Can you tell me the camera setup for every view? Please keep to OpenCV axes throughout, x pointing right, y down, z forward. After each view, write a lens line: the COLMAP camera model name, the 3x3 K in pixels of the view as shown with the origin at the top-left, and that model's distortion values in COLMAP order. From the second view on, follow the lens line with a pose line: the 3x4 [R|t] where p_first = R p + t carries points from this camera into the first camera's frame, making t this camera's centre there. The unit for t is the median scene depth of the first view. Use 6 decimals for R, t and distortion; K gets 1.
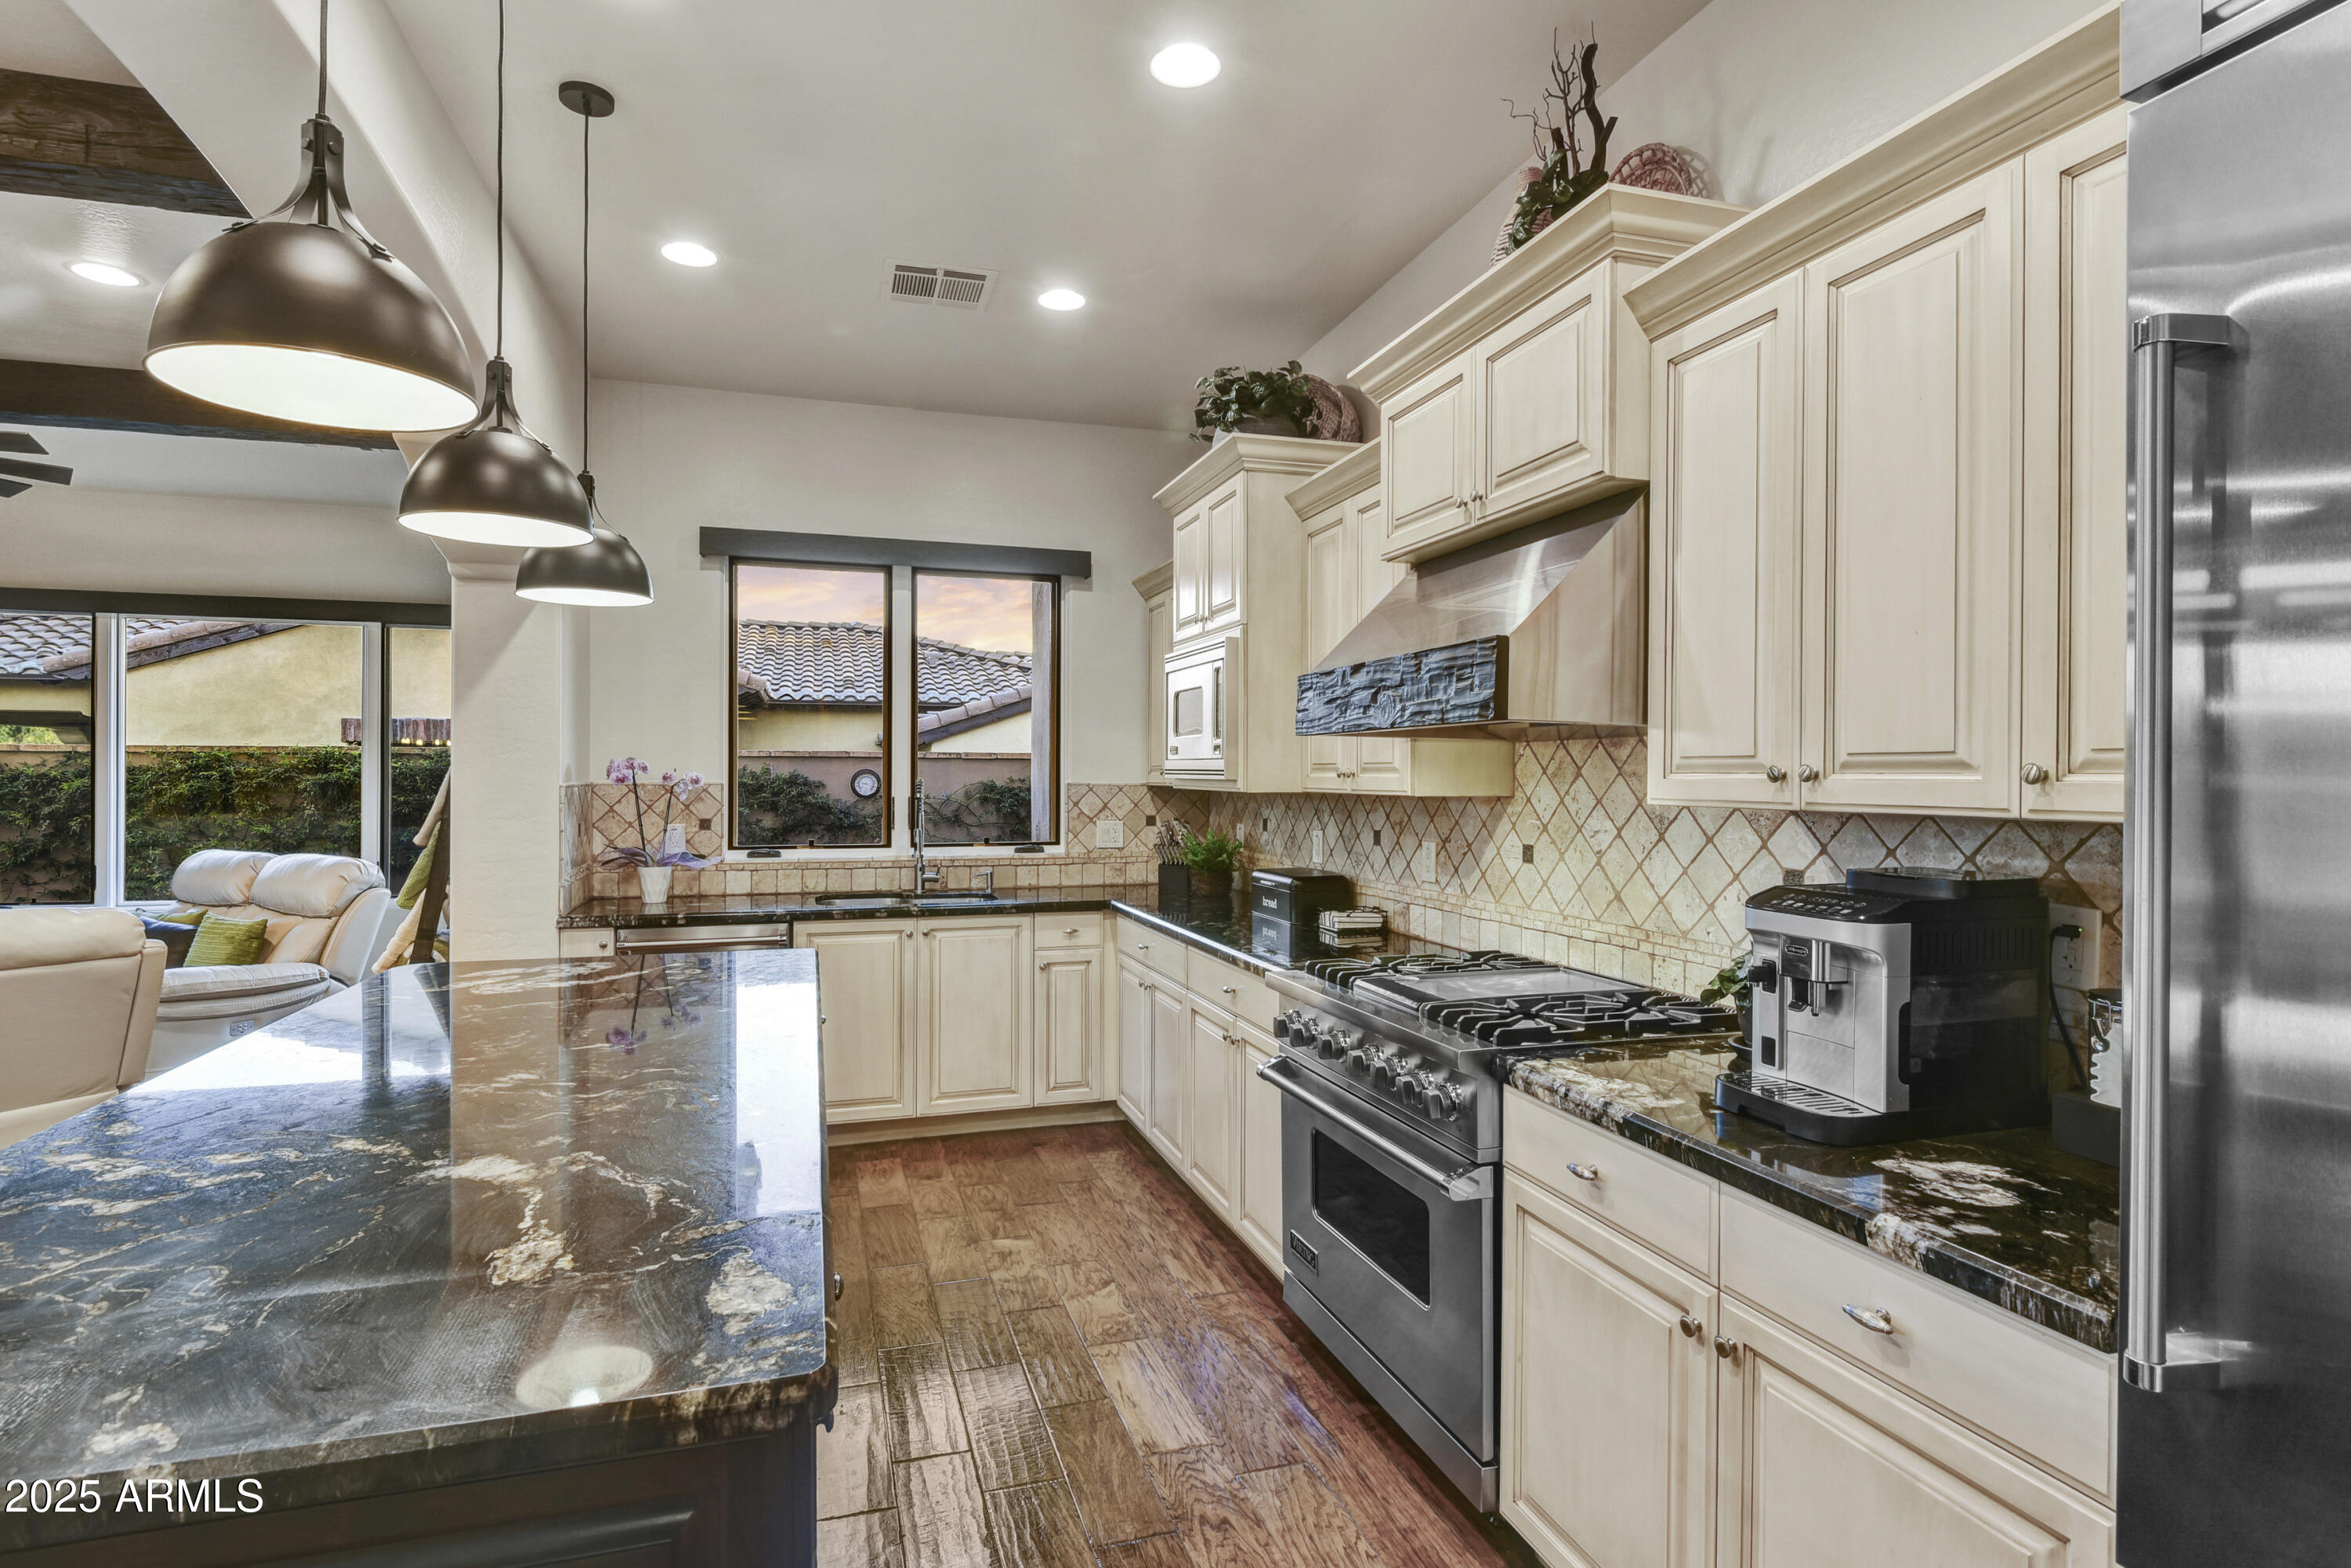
lens RADIAL K [[1176.5, 0, 1175.5], [0, 1176.5, 784.0], [0, 0, 1]] dist [-0.013888, -0.000447]
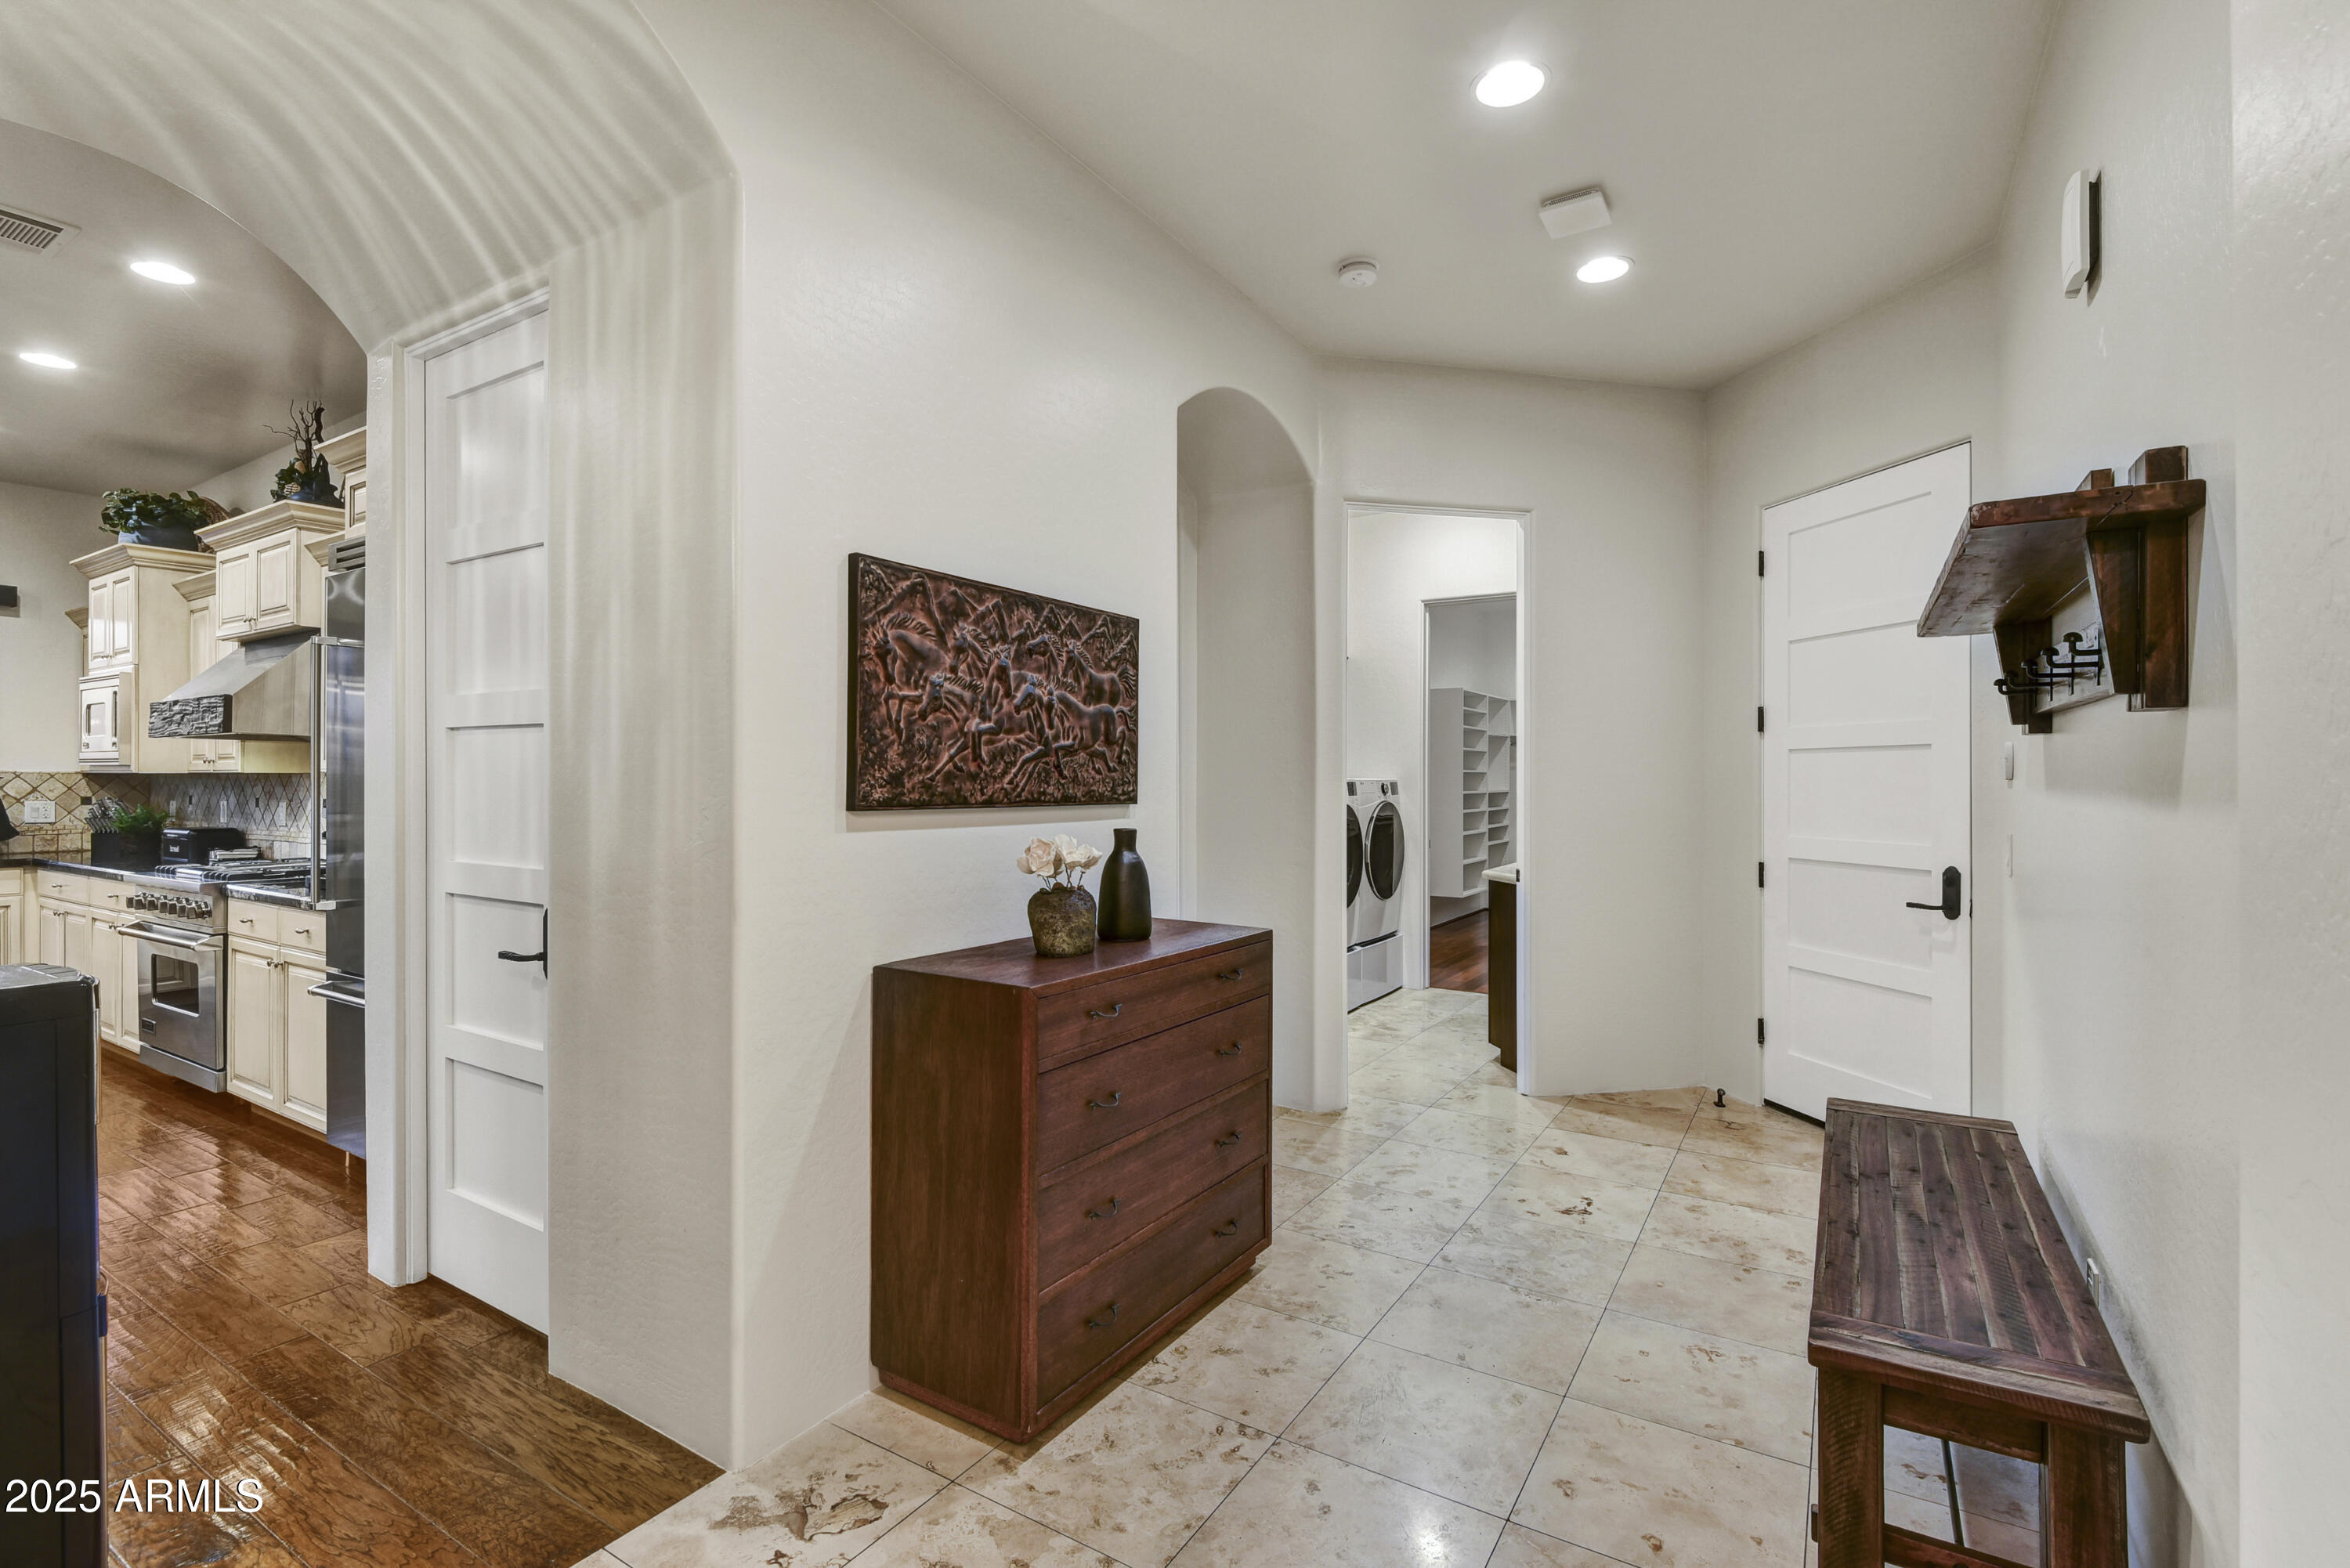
lens RADIAL K [[1081.1, 0, 1175.0], [0, 1081.1, 784.0], [0, 0, 1]] dist [-0.002774, -0.001130]
pose [[0.763567, -0.002232, 0.645725, 0.159028], [0.005075, 0.999984, -0.002545, 0.027376], [-0.645709, 0.005220, 0.763566, -0.821292]]
